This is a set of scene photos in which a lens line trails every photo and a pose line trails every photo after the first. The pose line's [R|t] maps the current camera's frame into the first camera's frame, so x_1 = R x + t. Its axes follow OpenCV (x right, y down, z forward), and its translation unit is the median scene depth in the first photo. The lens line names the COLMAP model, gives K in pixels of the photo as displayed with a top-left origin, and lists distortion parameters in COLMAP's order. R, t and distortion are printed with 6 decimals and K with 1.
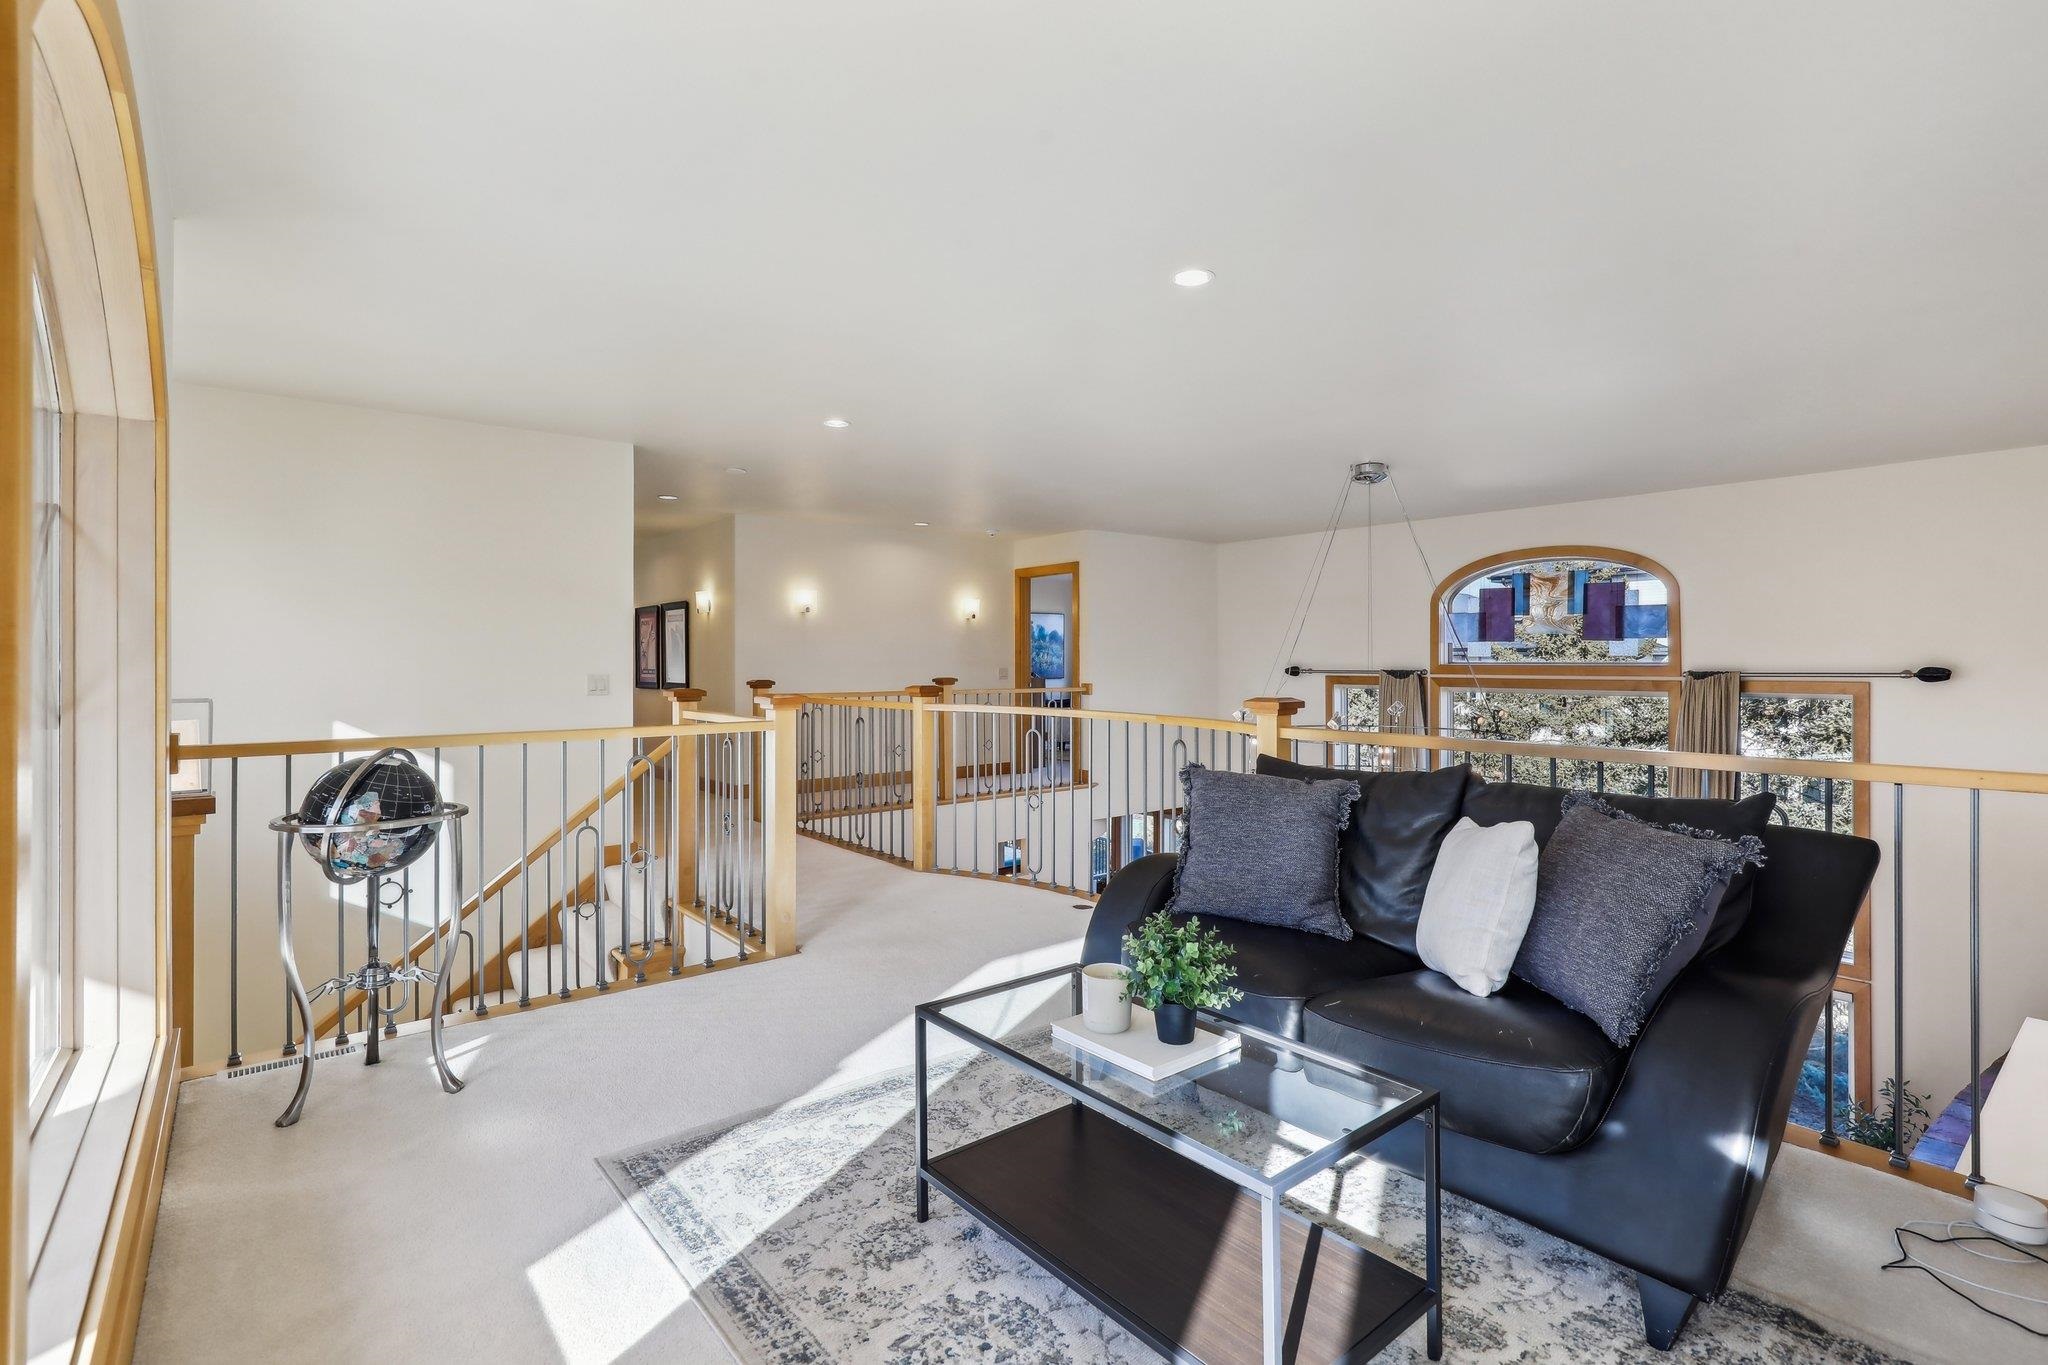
lens RADIAL K [[954.5, 0, 1024.0], [0, 954.5, 674.5], [0, 0, 1]] dist [0.000018, 0.000000]
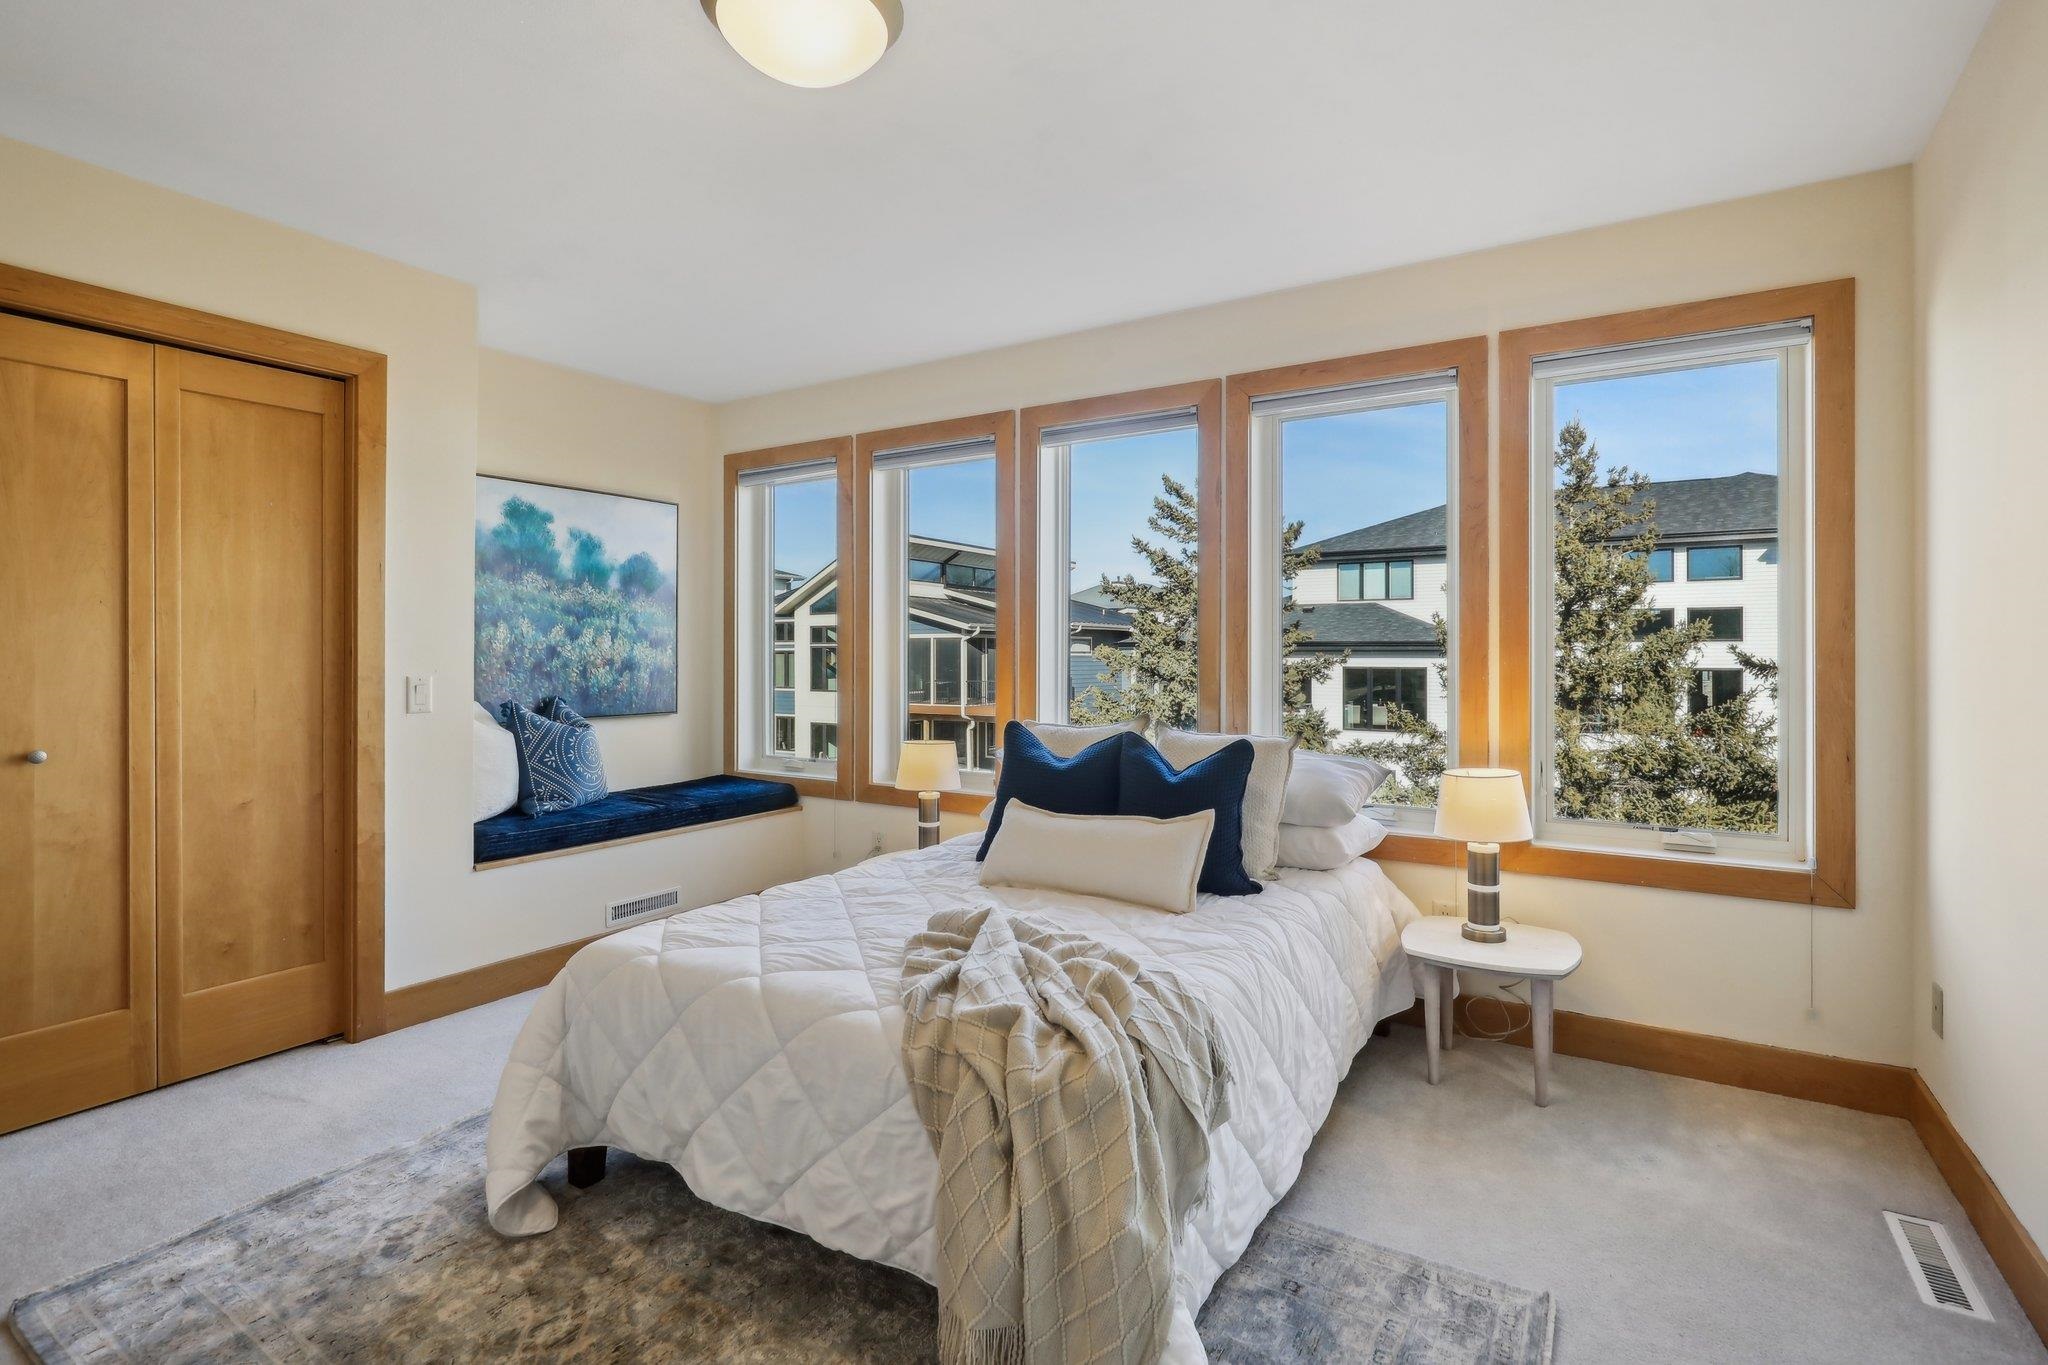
lens RADIAL K [[954.5, 0, 1026.1], [0, 954.5, 672.6], [0, 0, 1]] dist [0.000018, 0.000000]
pose [[0.946193, -0.000260, 0.323603, 0.049313], [-0.000118, 0.999999, 0.001146, -0.009939], [-0.323603, -0.001122, 0.946192, 0.686377]]
